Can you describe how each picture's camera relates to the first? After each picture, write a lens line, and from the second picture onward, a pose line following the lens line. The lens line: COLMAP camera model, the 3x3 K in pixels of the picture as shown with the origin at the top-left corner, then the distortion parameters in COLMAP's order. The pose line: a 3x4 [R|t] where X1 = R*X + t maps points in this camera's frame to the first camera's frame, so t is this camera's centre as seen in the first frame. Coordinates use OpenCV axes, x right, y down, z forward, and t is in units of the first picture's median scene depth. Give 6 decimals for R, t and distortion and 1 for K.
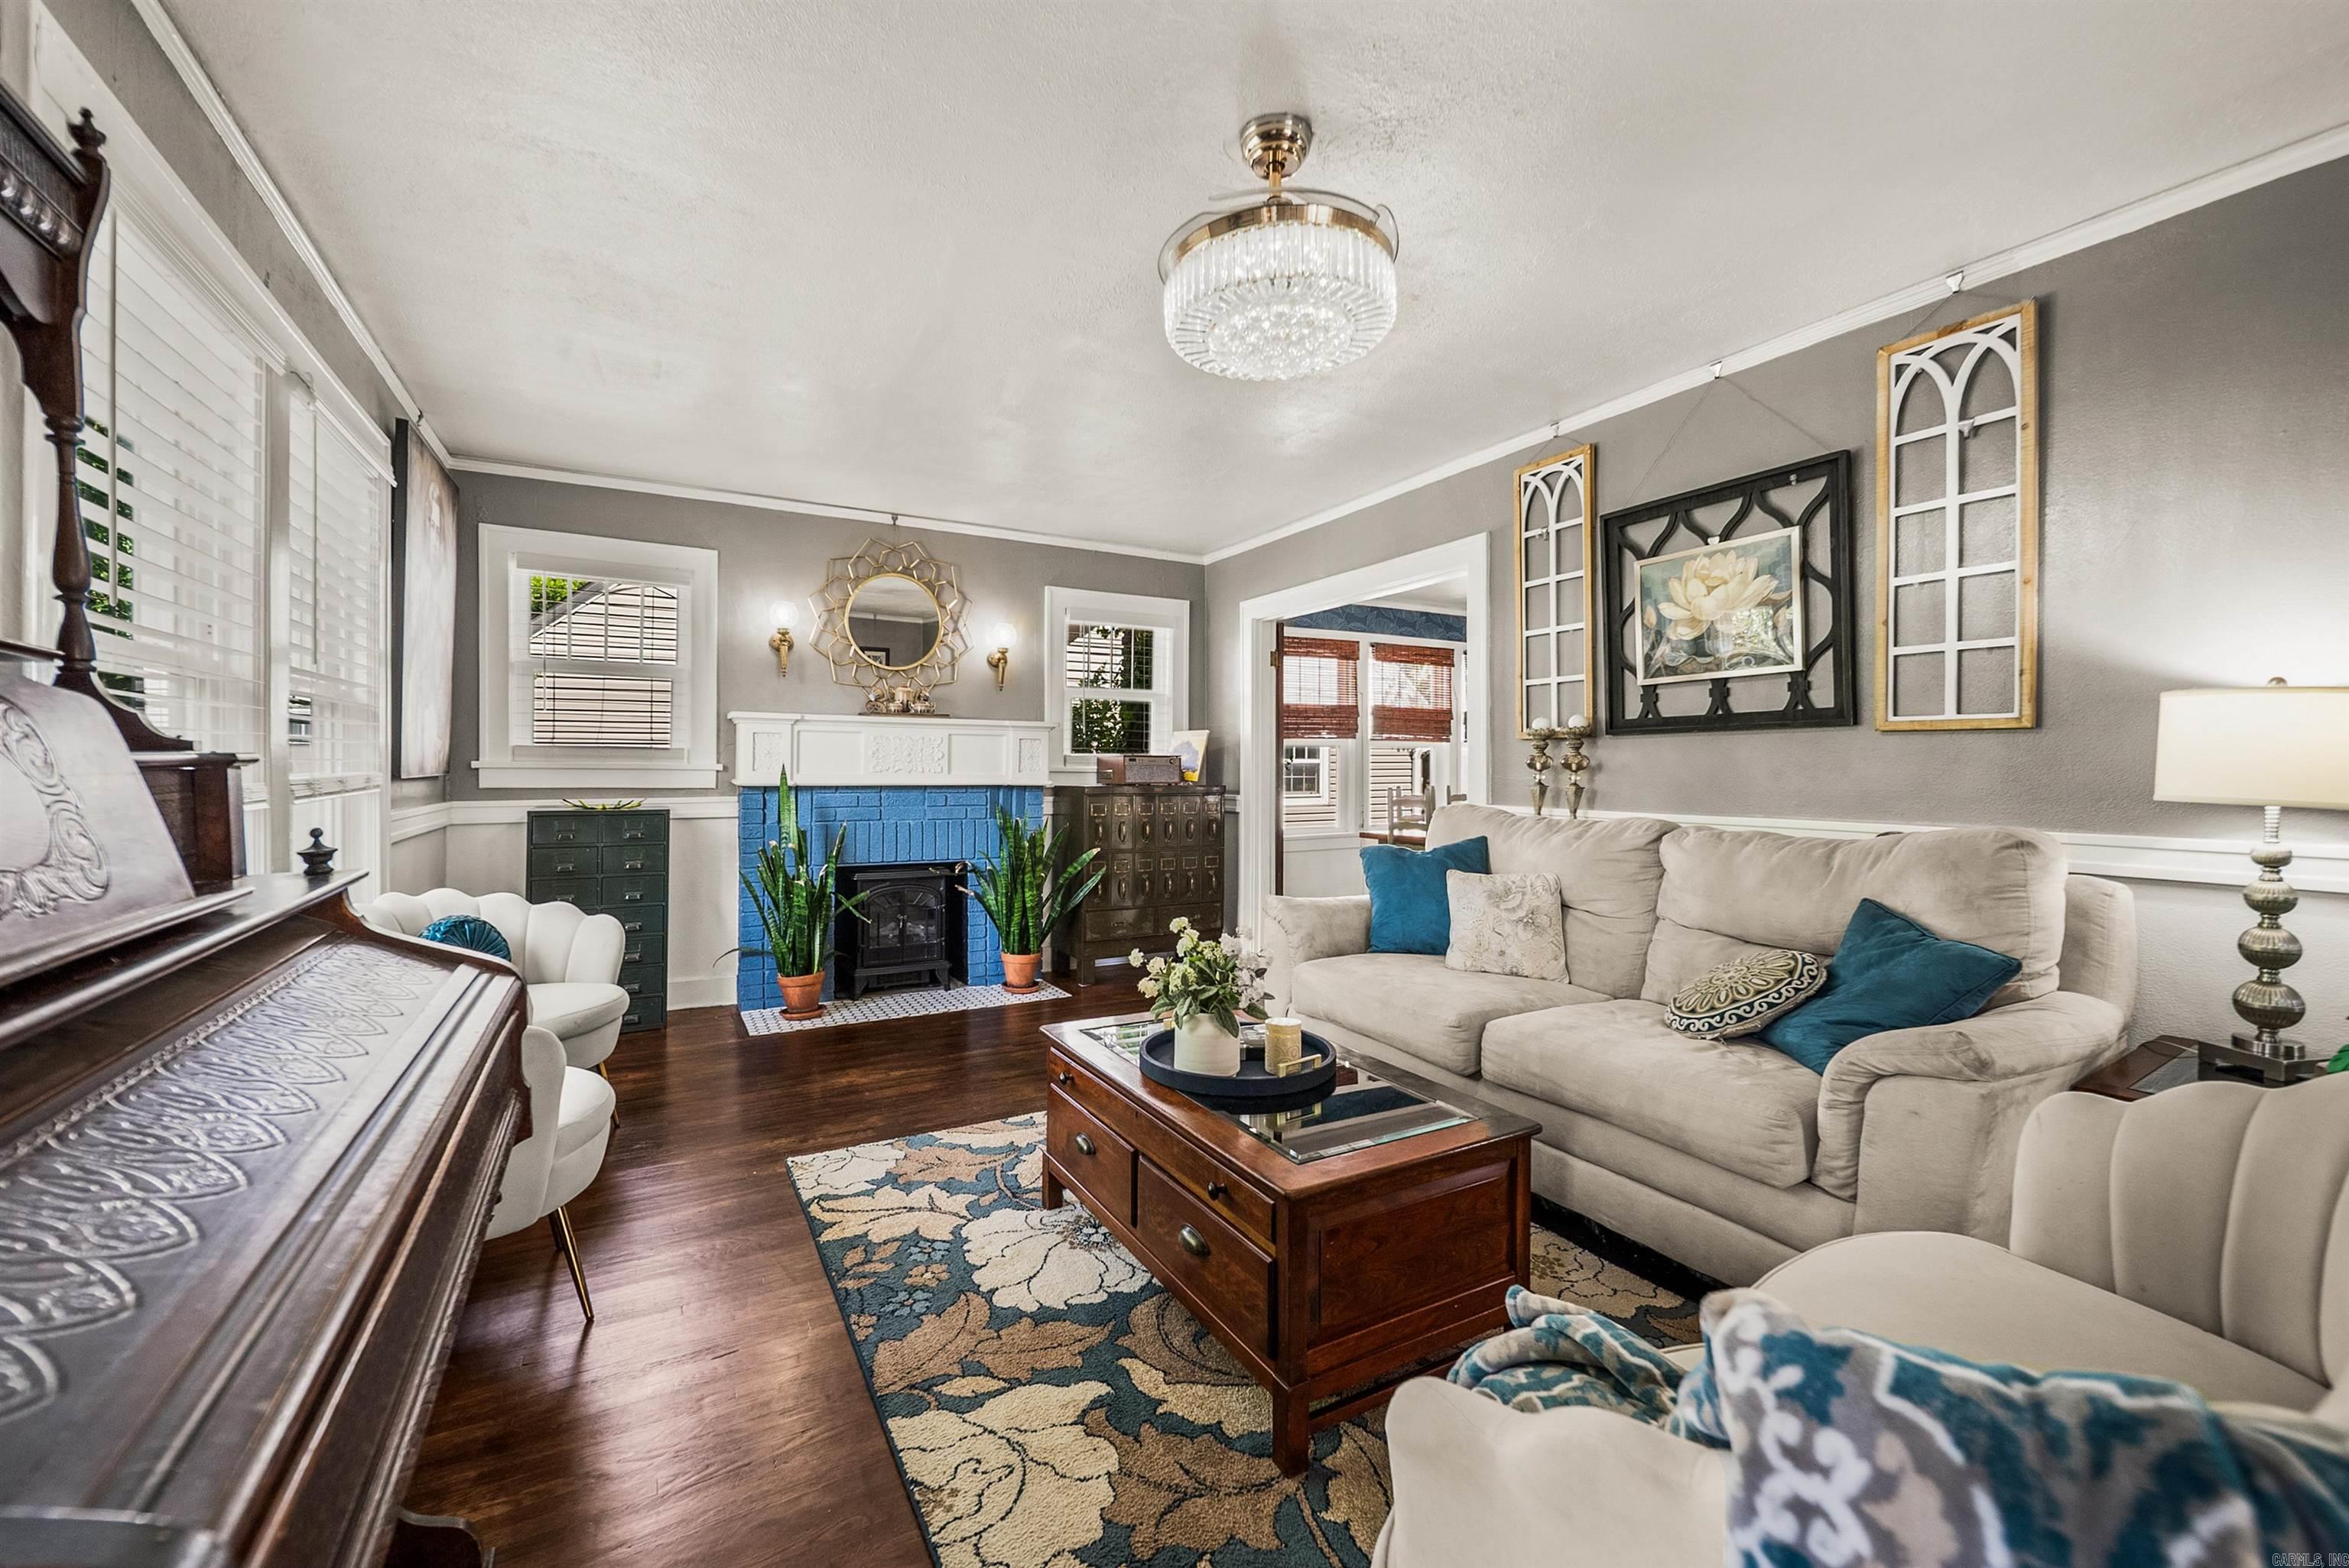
lens RADIAL K [[938.0, 0, 1188.3], [0, 938.0, 769.4], [0, 0, 1]] dist [-0.003355, 0.000772]
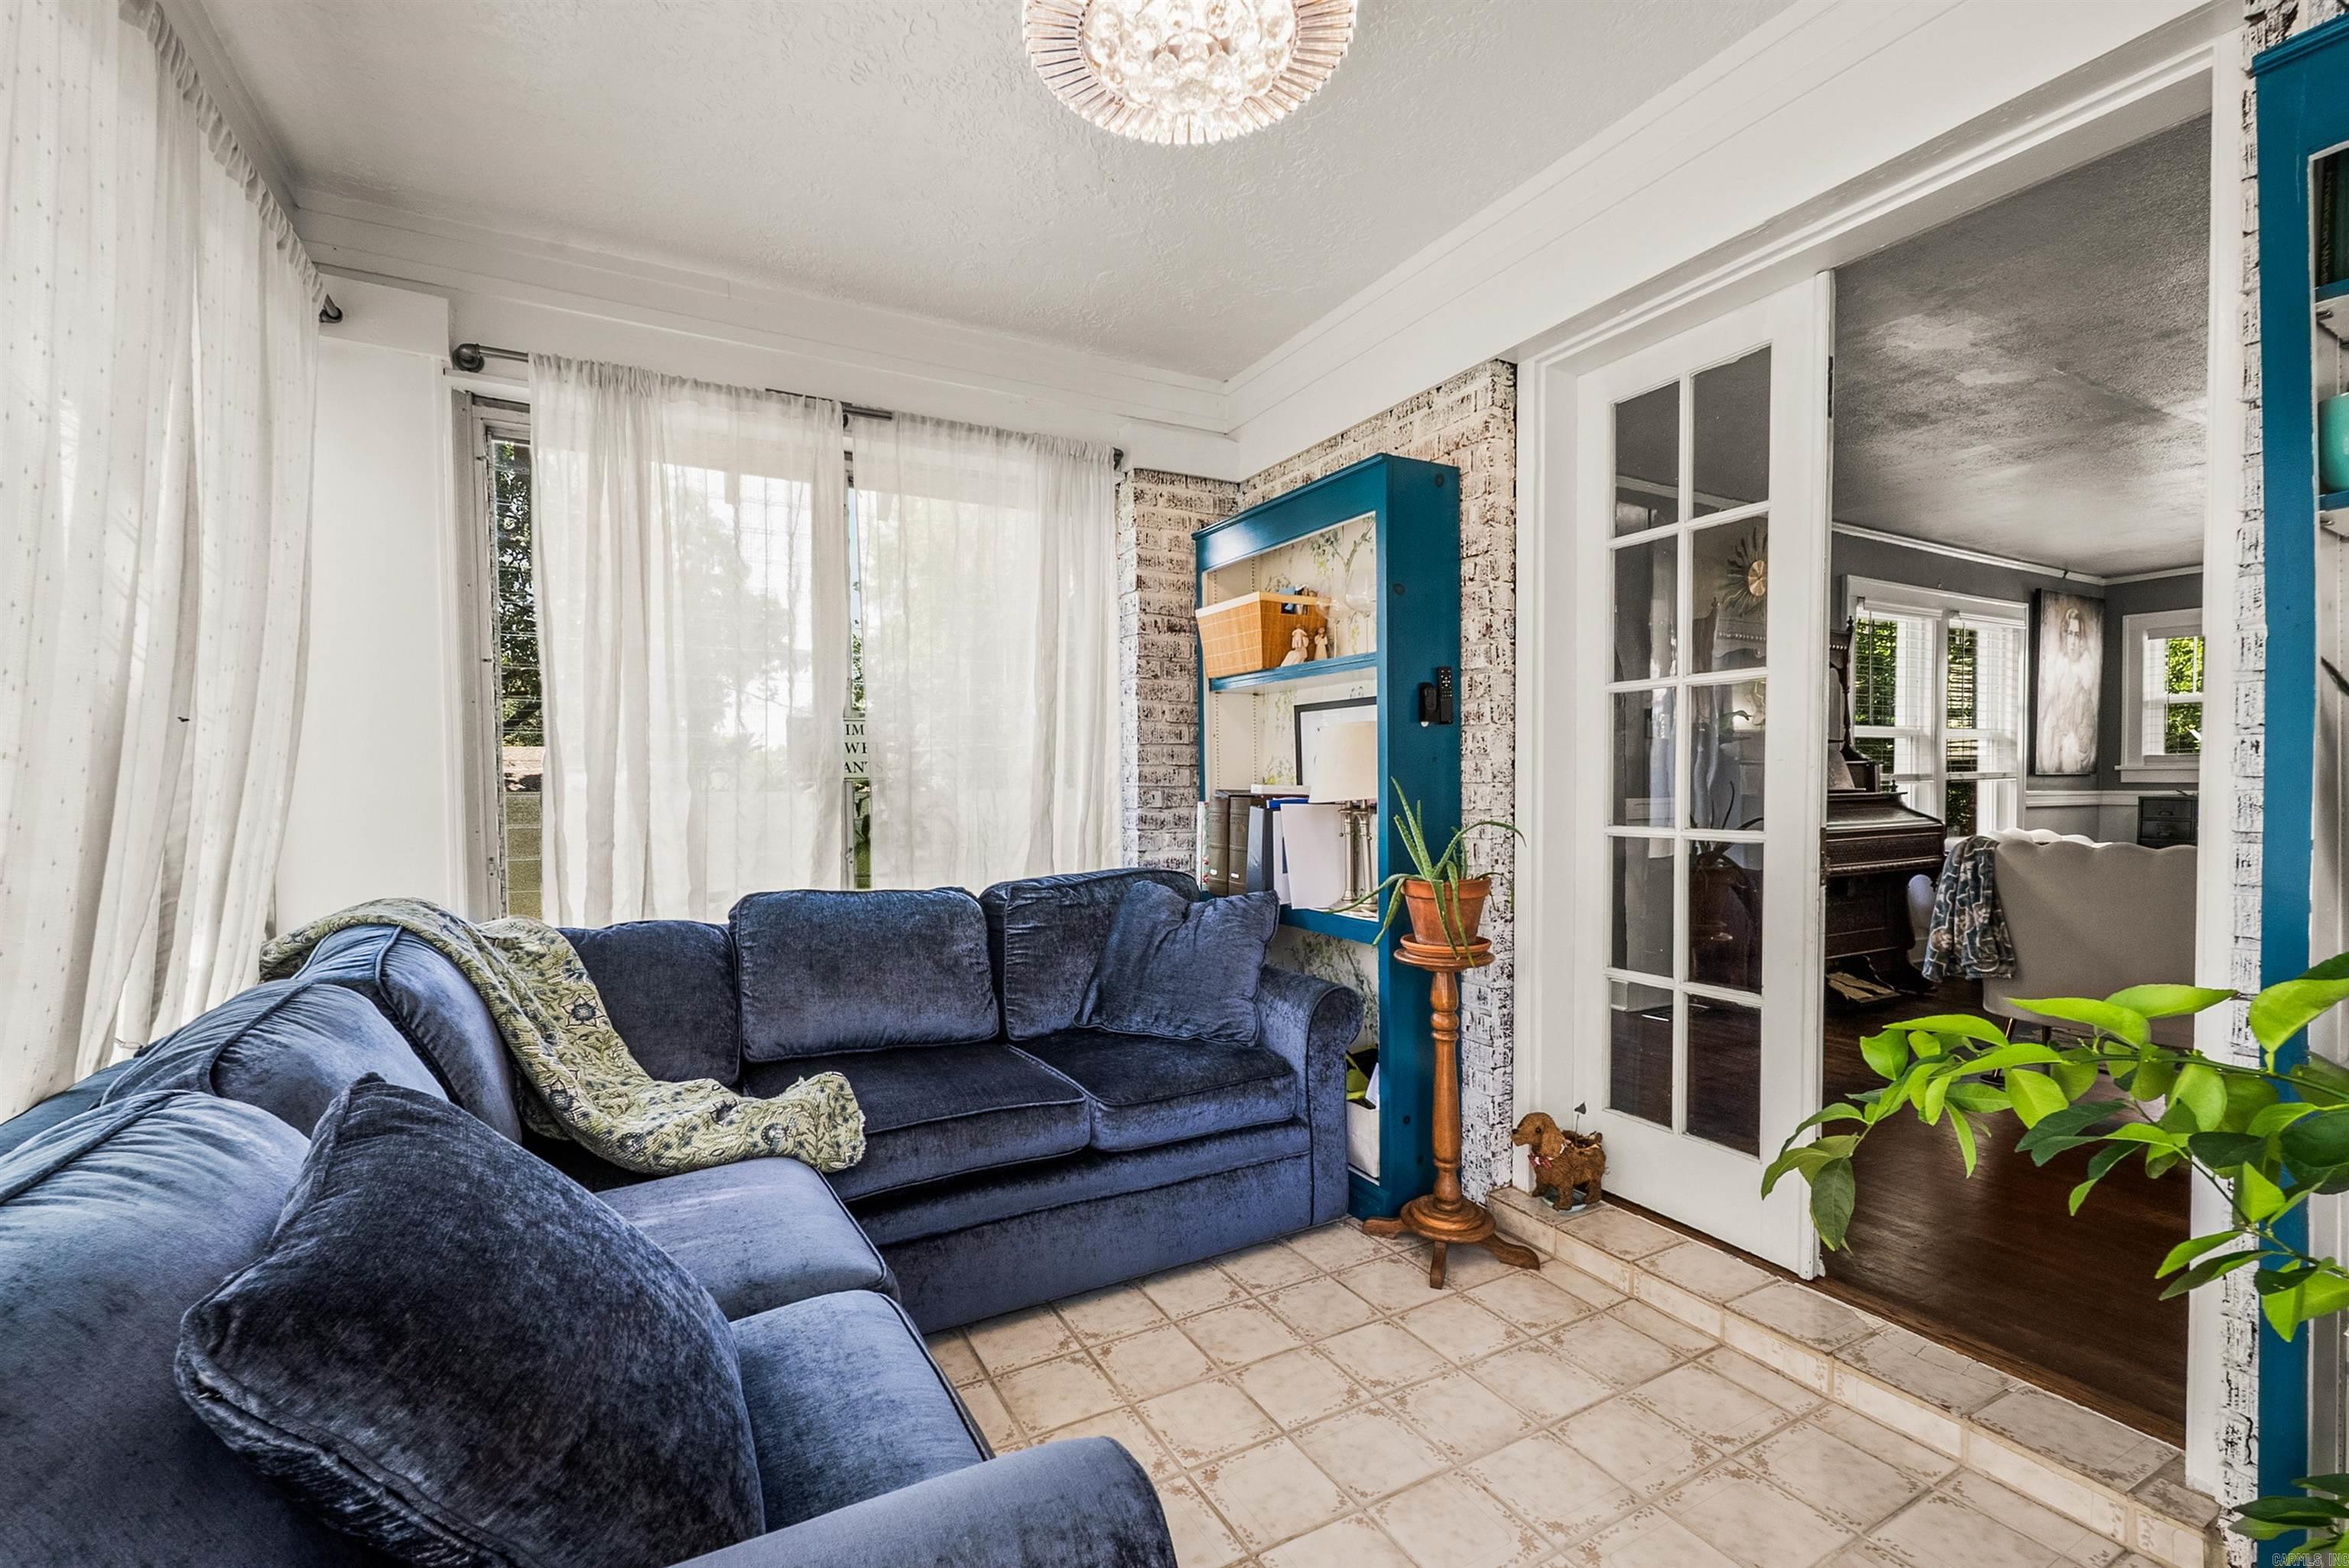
lens RADIAL K [[1002.4, 0, 1170.1], [0, 1002.4, 797.9], [0, 0, 1]] dist [0.002286, 0.000039]
pose [[-0.027902, 0.017849, -0.999451, 1.389912], [-0.005040, 0.999825, 0.017997, 0.033122], [0.999598, 0.005539, -0.027807, -0.790479]]
